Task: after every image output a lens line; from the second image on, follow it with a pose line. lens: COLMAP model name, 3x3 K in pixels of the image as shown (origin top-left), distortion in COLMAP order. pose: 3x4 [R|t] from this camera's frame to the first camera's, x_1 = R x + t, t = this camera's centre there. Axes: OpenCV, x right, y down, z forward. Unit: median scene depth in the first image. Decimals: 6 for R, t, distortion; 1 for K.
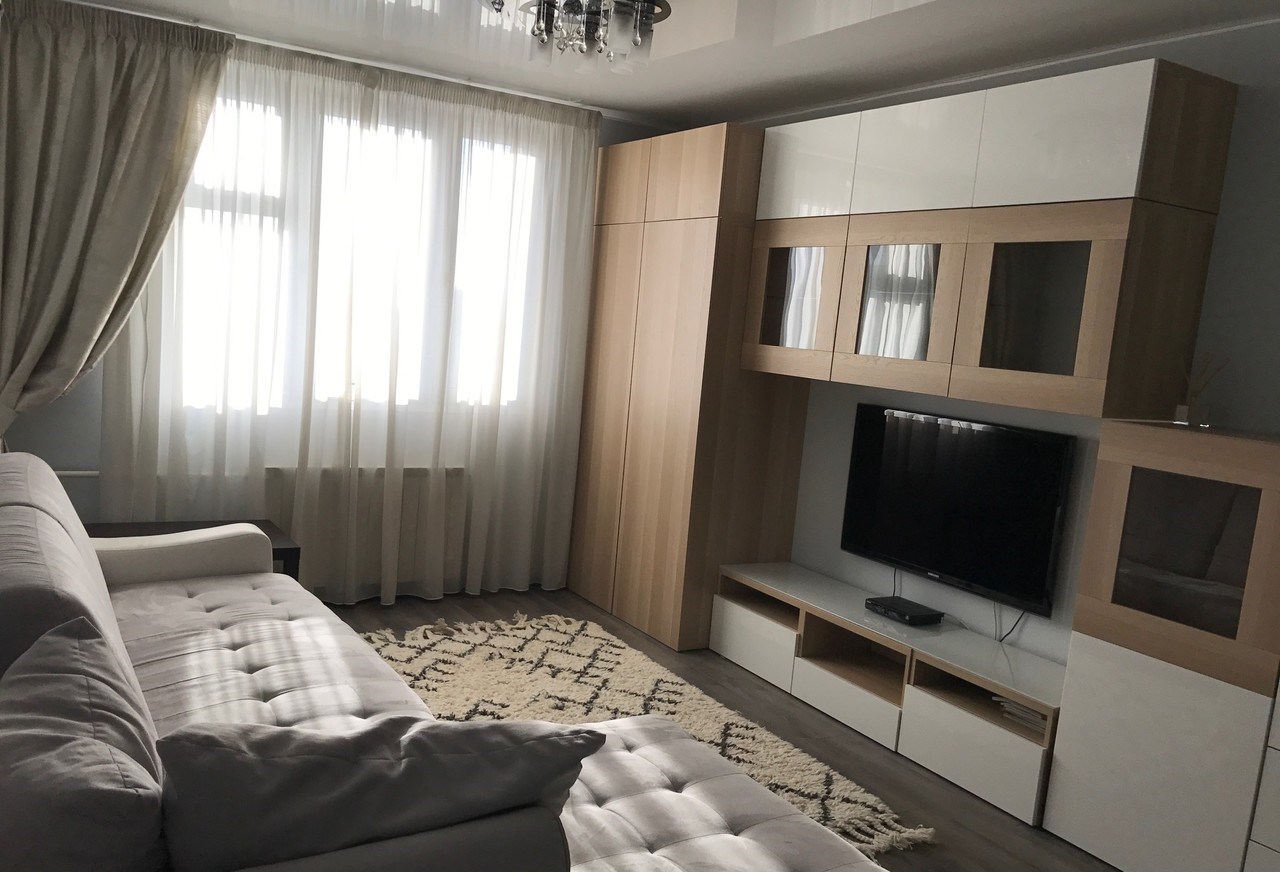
lens RADIAL K [[1030.1, 0, 639.9], [0, 1030.1, 391.2], [0, 0, 1]] dist [-0.000272, -0.001482]
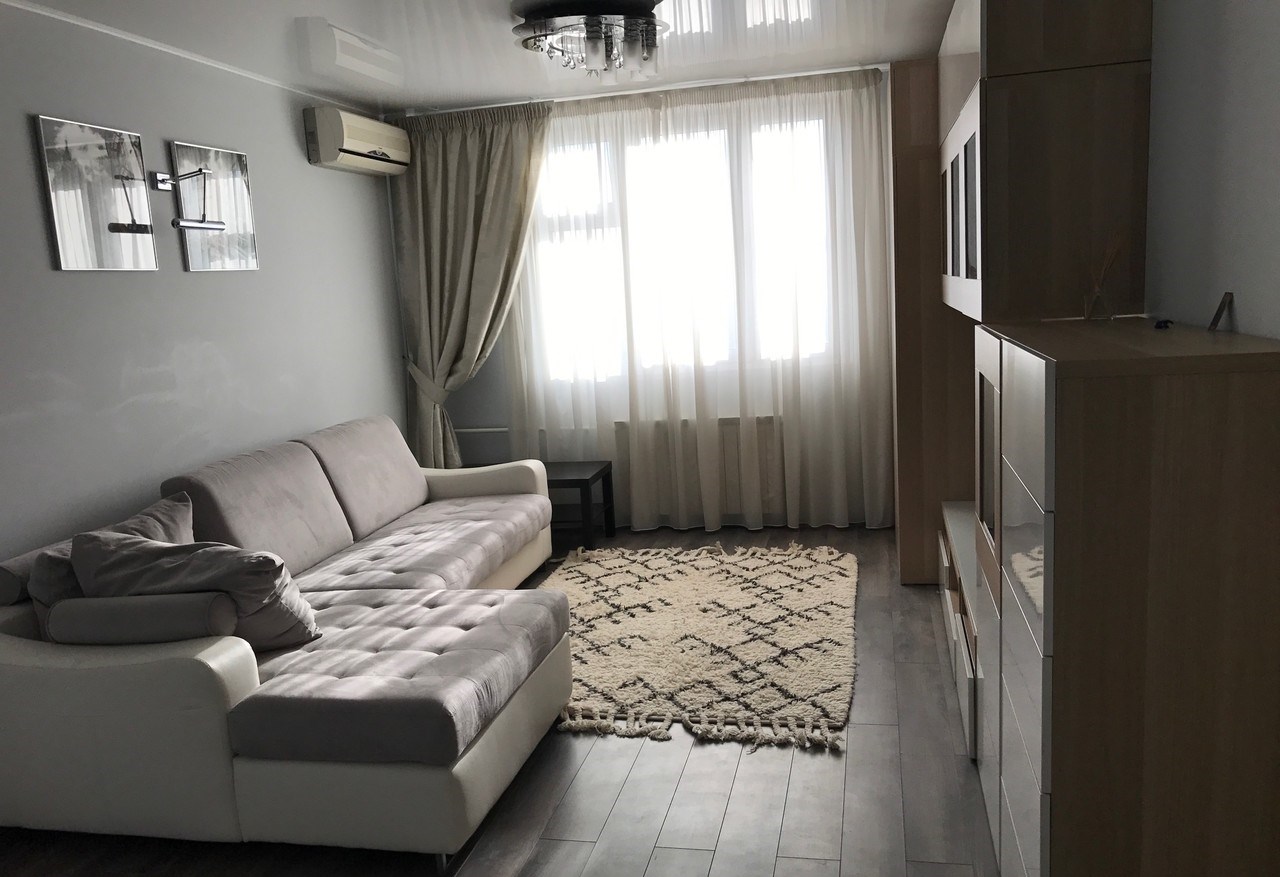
lens RADIAL K [[1024.2, 0, 640.0], [0, 1024.2, 438.5], [0, 0, 1]] dist [-0.090357, -0.001851]
pose [[0.709551, -0.025348, -0.704198, 0.587543], [0.075609, 0.996322, 0.040321, 0.046748], [0.700586, -0.081854, 0.708857, 0.105410]]
